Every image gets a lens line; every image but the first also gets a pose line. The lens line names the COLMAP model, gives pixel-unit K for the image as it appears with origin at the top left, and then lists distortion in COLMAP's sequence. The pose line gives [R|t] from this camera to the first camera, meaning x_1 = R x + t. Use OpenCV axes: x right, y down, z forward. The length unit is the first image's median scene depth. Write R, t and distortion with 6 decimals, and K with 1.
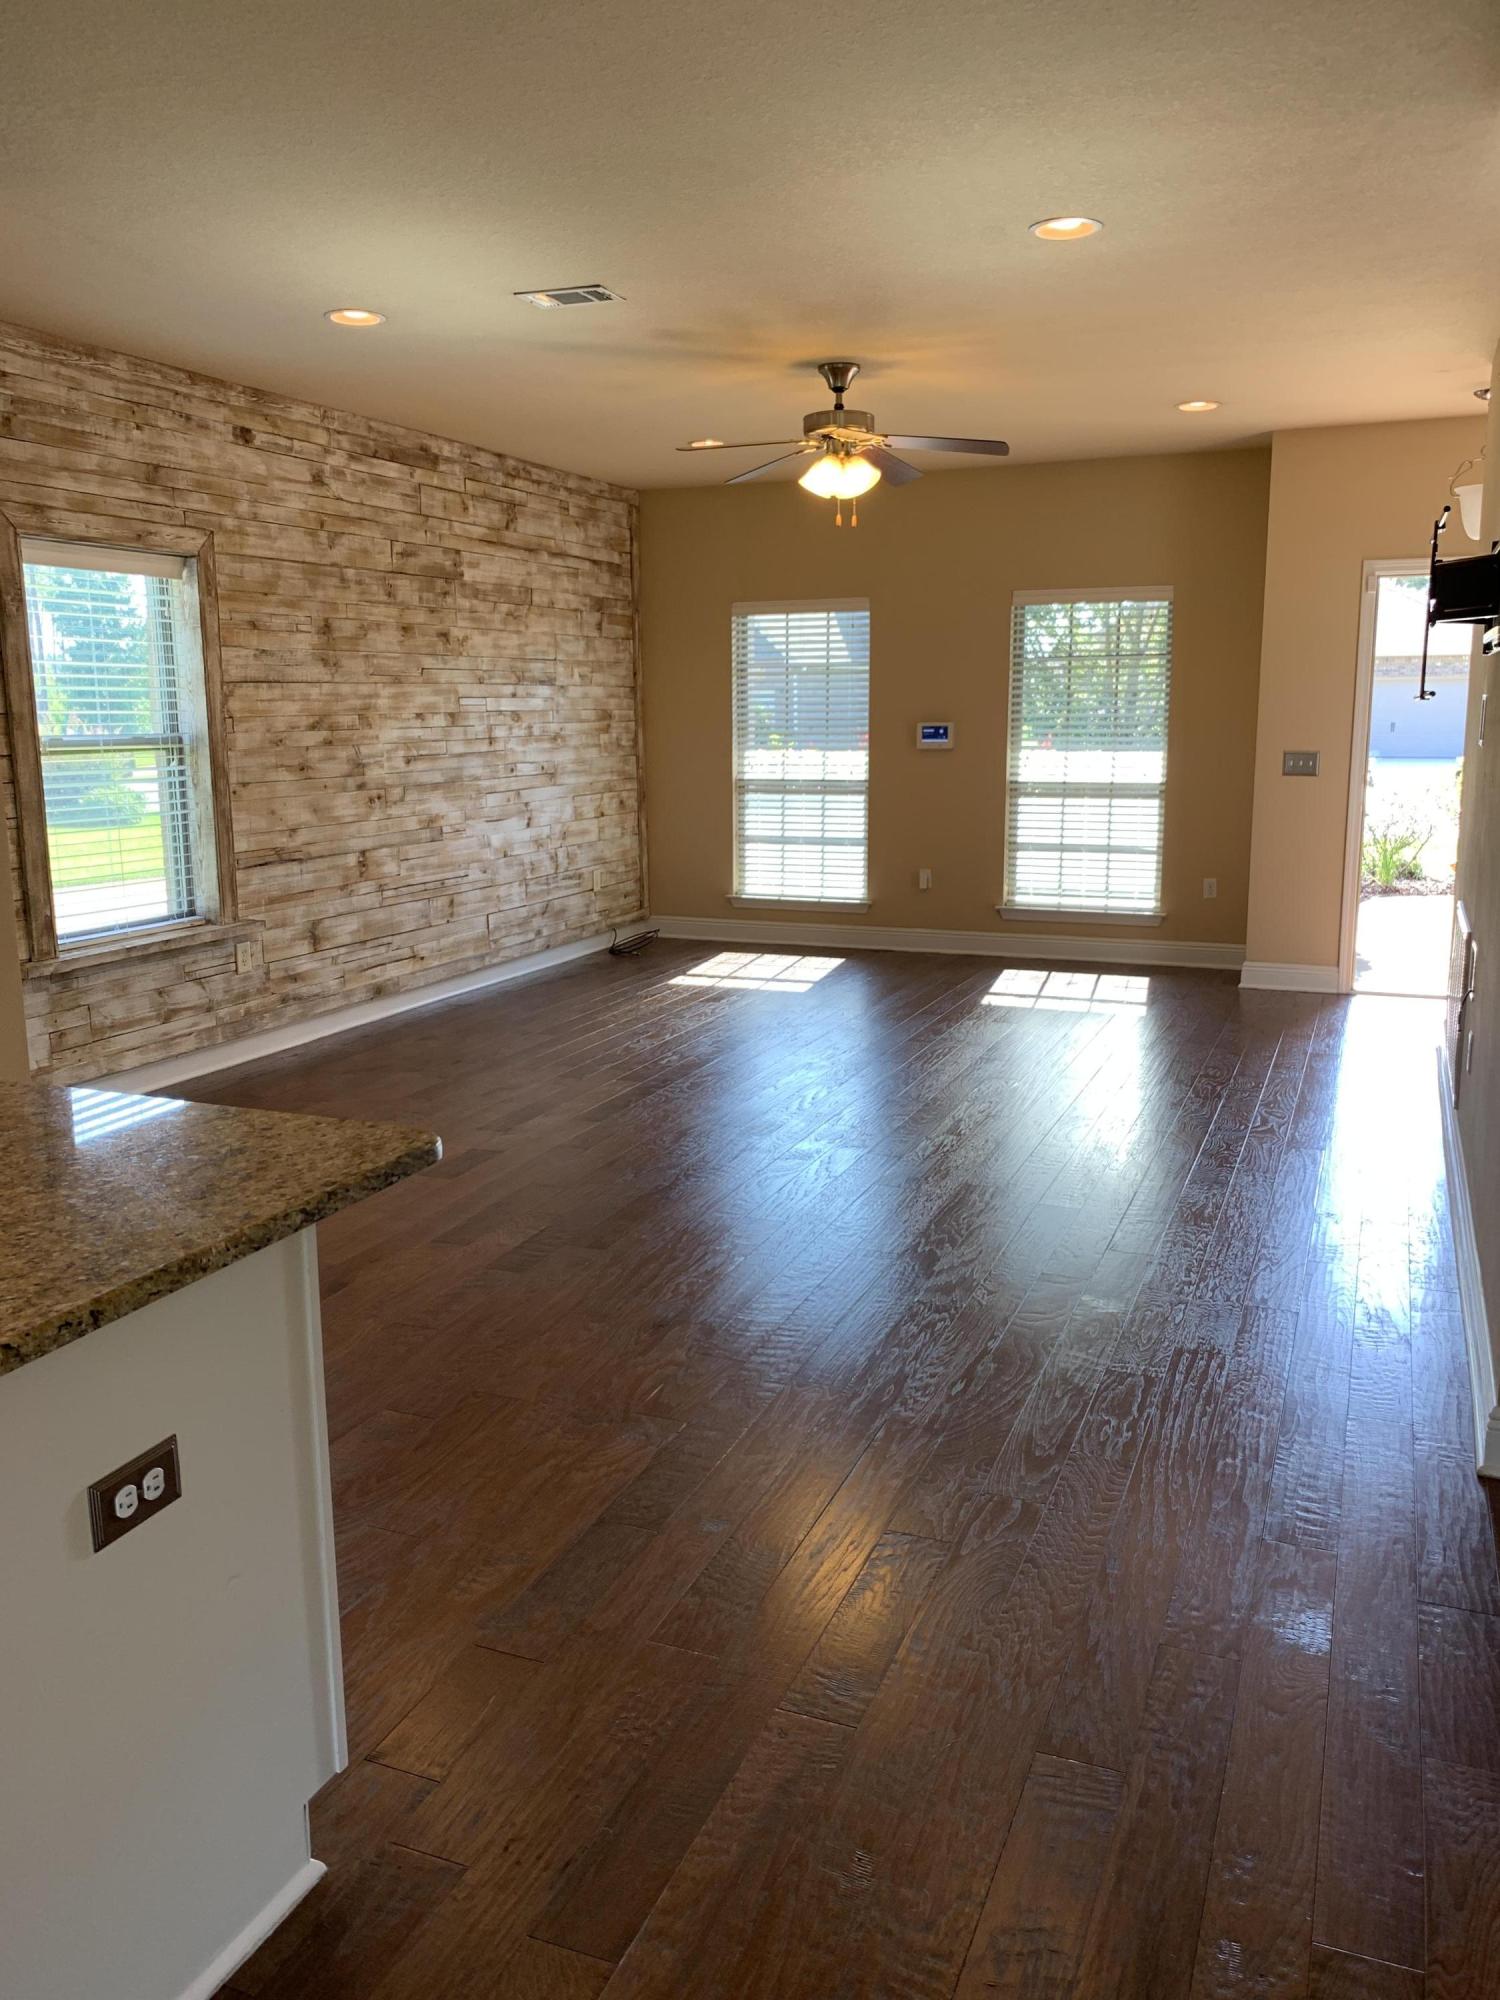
lens RADIAL K [[1528.3, 0, 769.6], [0, 1528.3, 1006.1], [0, 0, 1]] dist [0.025504, -0.035539]
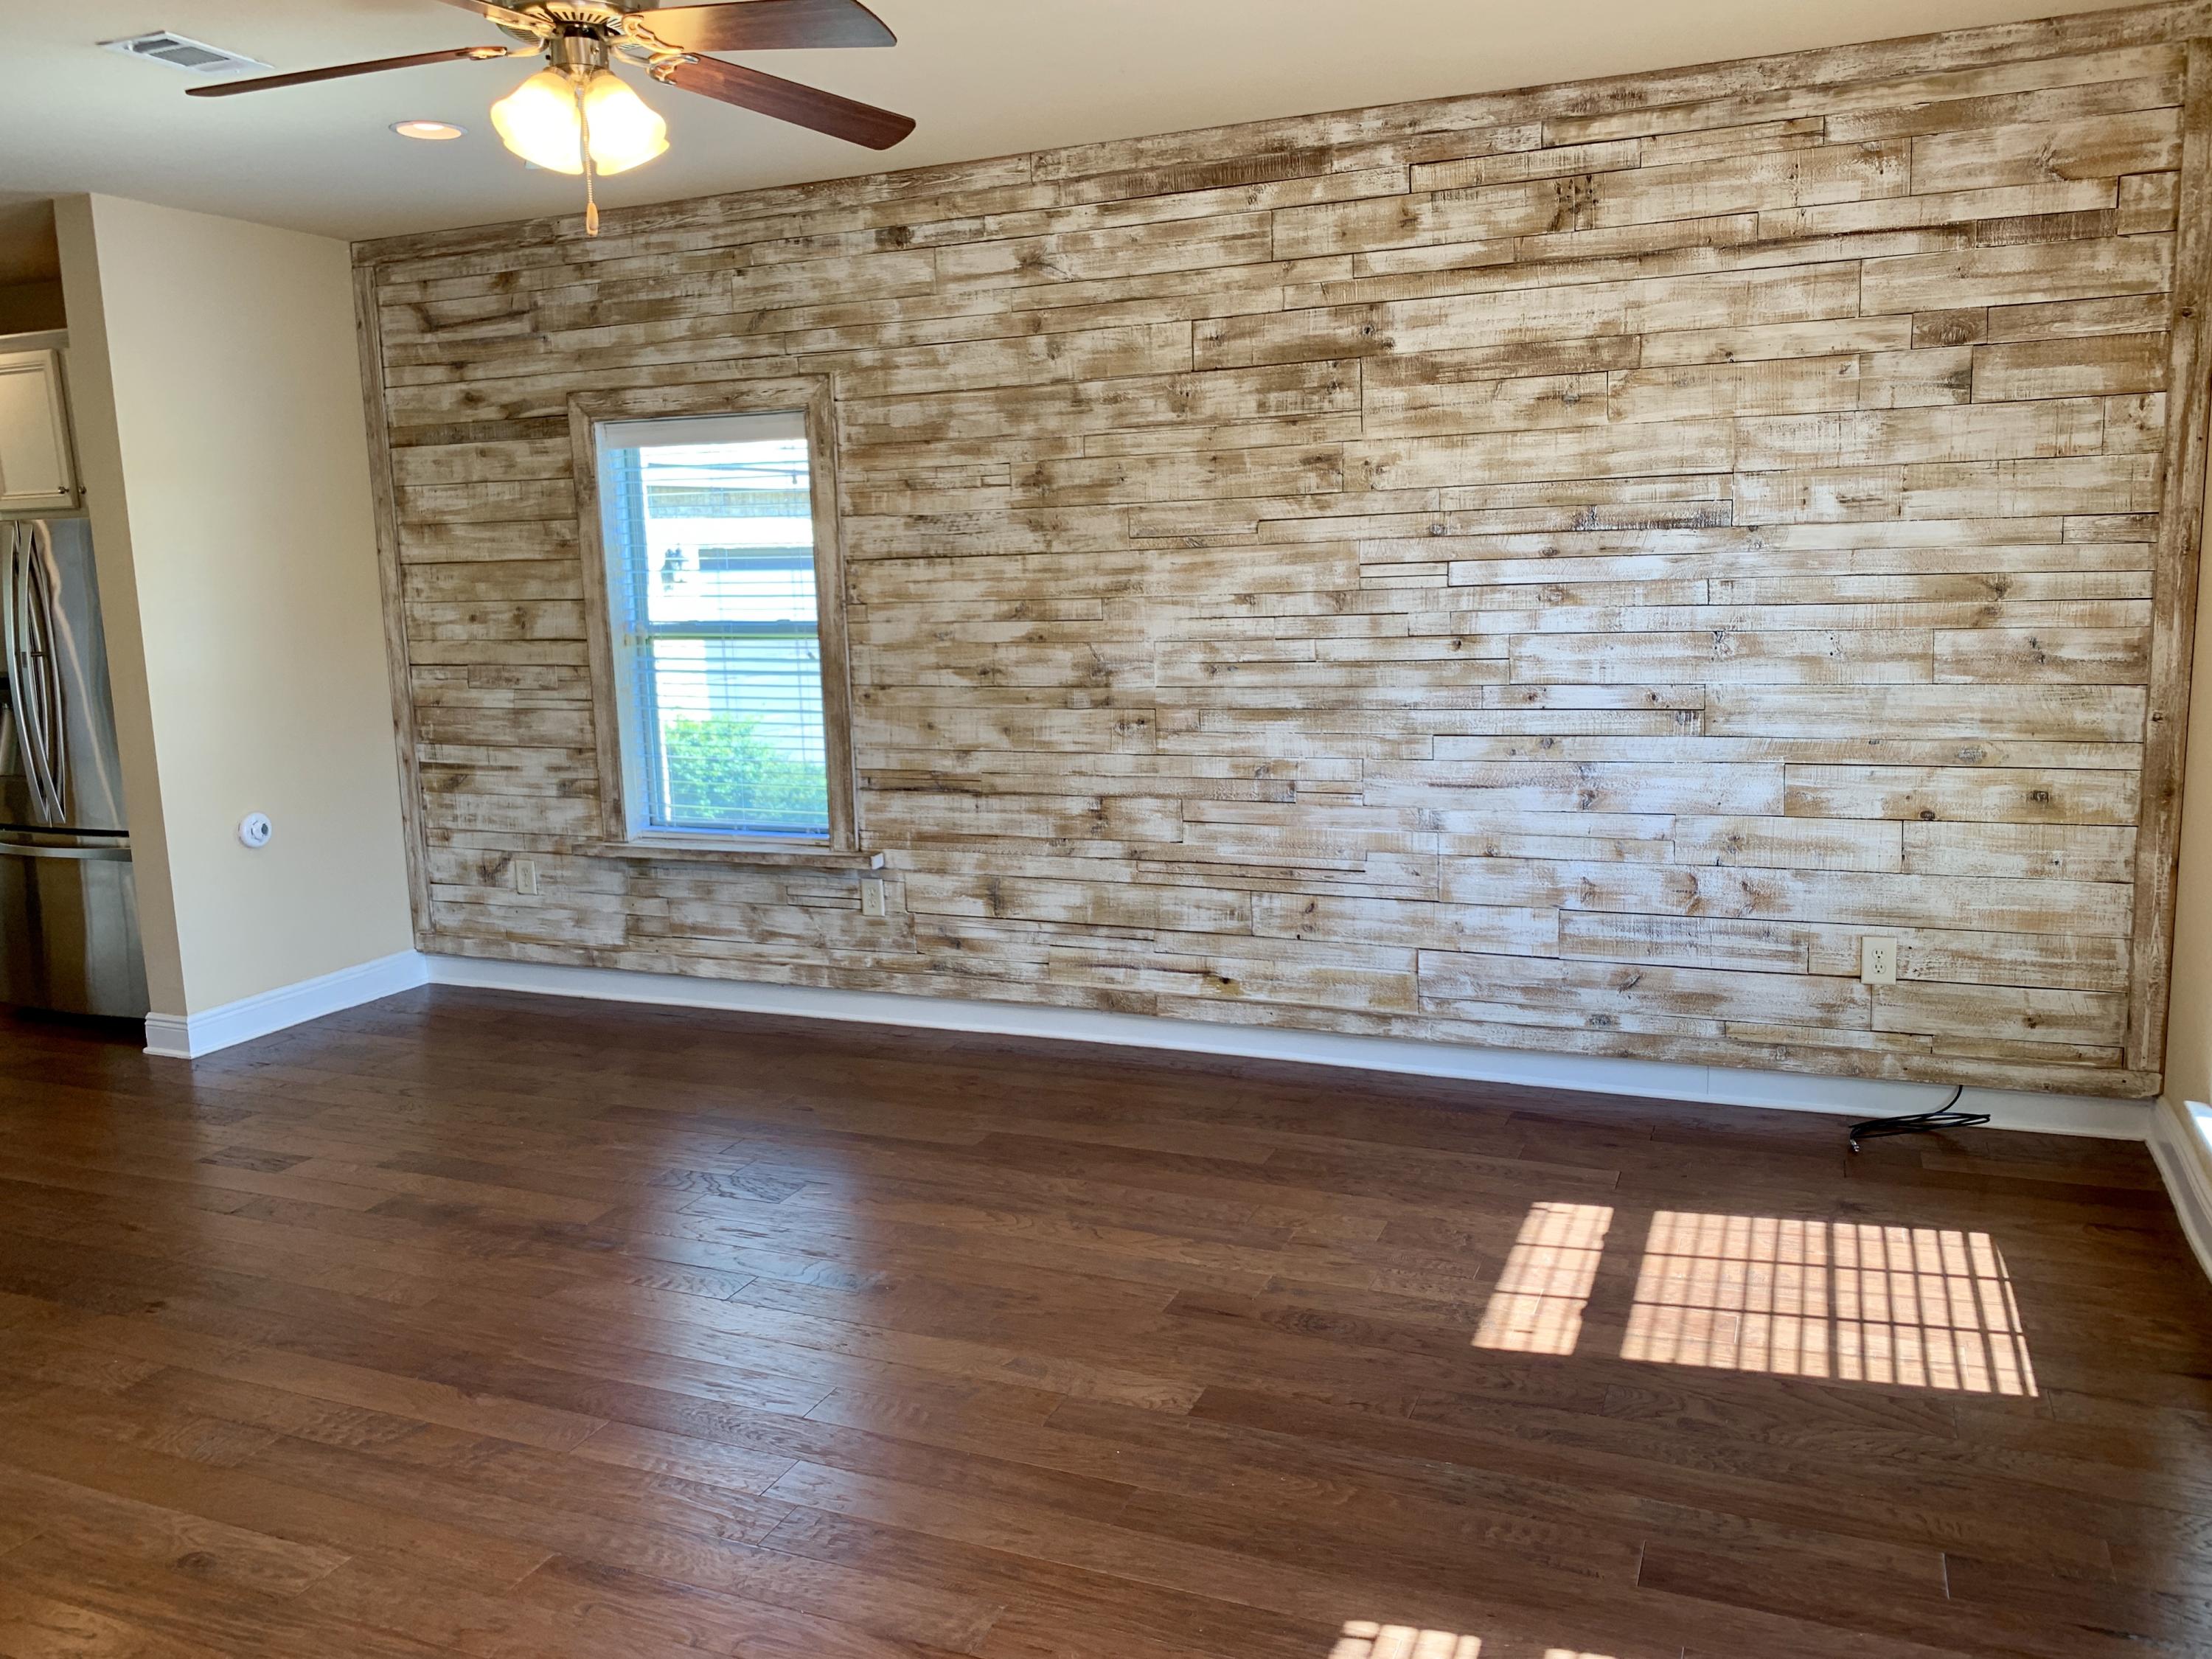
lens RADIAL K [[1690.3, 0, 1114.8], [0, 1690.3, 822.0], [0, 0, 1]] dist [0.025504, -0.035539]
pose [[-0.006227, 0.182323, -0.983219, 0.494679], [-0.158373, 0.970649, 0.180995, -0.237661], [0.987360, 0.156842, 0.022830, 1.039694]]
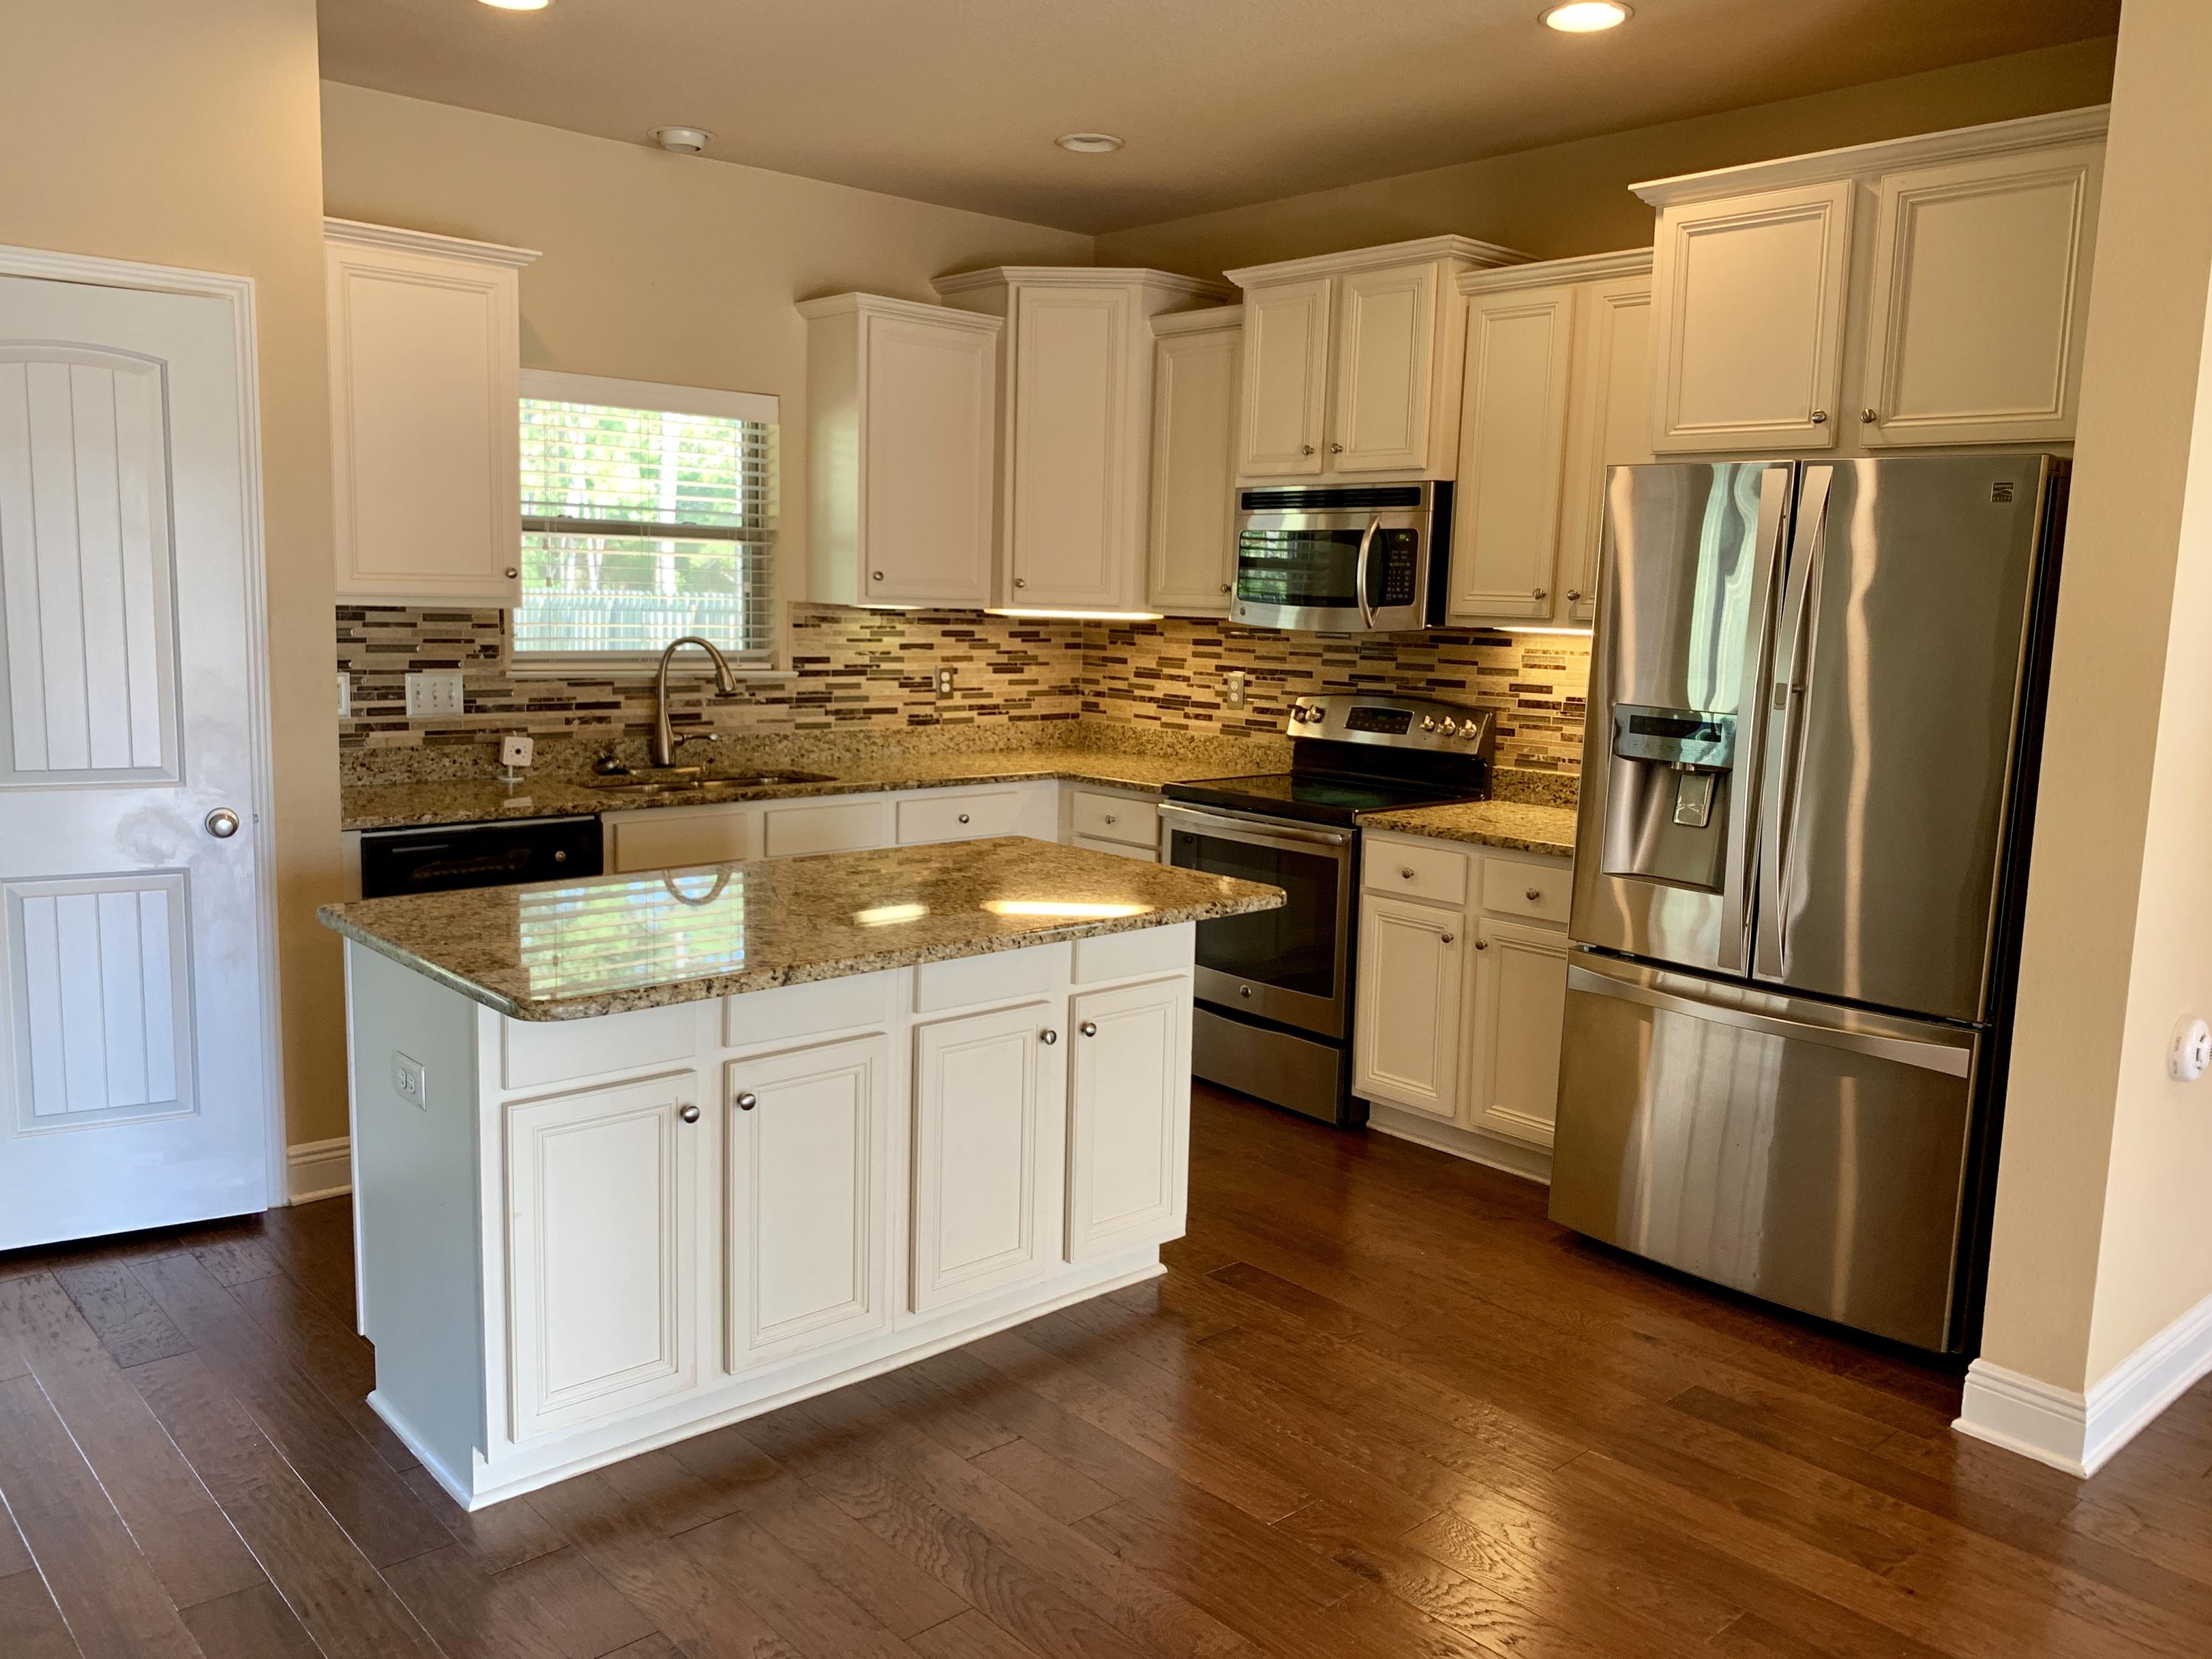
lens RADIAL K [[1690.3, 0, 1104.3], [0, 1690.3, 821.4], [0, 0, 1]] dist [0.025504, -0.035539]
pose [[-0.436629, 0.134092, -0.889592, 0.186392], [-0.188568, 0.953223, 0.236236, -0.122965], [0.879657, 0.270896, -0.390920, 0.542448]]
